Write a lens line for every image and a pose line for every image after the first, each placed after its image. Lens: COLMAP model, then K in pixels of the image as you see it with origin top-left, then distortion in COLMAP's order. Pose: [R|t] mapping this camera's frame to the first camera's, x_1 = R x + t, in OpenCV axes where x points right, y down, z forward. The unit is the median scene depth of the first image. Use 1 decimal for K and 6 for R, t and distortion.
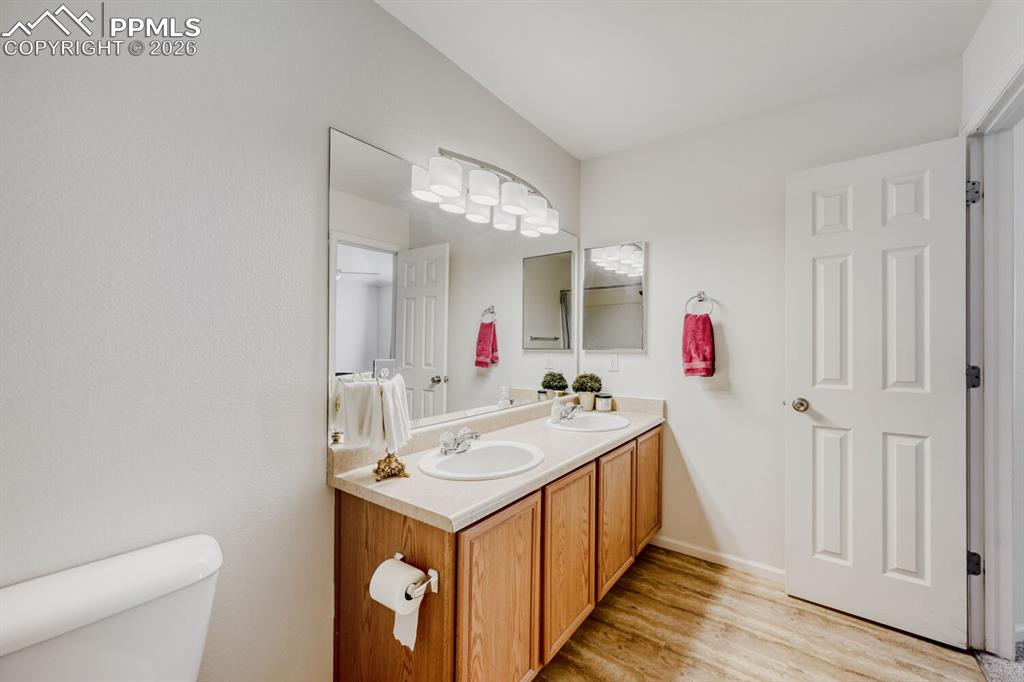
lens RADIAL K [[404.5, 0, 516.2], [0, 404.5, 340.9], [0, 0, 1]] dist [-0.000451, -0.000057]
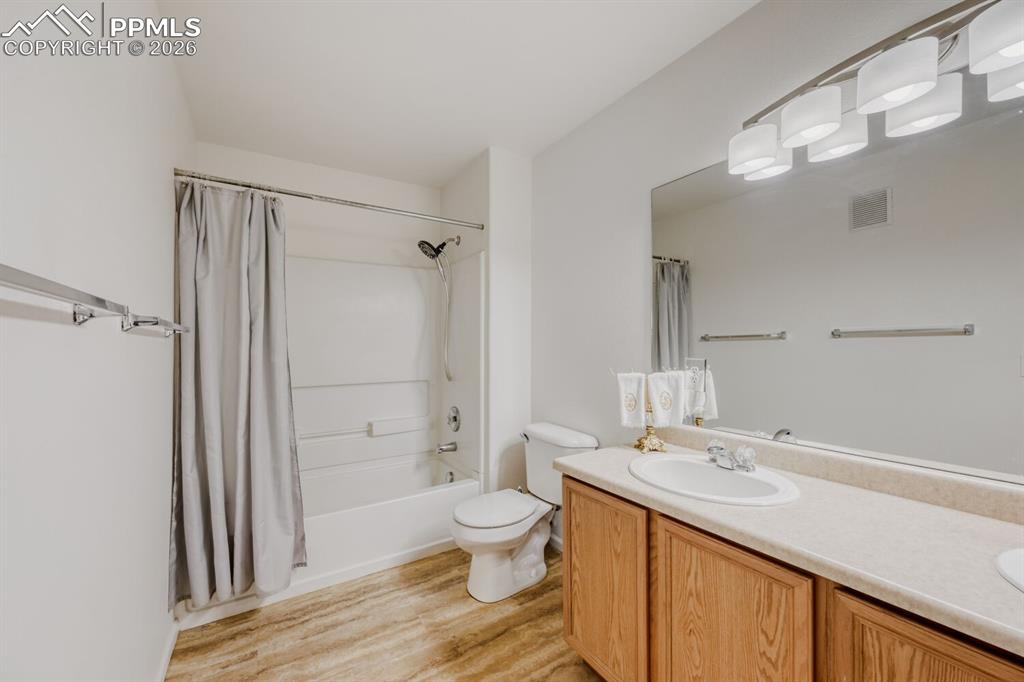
lens RADIAL K [[404.5, 0, 515.9], [0, 404.5, 342.4], [0, 0, 1]] dist [-0.000451, -0.000057]
pose [[-0.358674, 0.003623, -0.933456, 1.169039], [0.019620, 0.999801, -0.003658, 0.015475], [0.933257, -0.019627, -0.358673, 1.296274]]
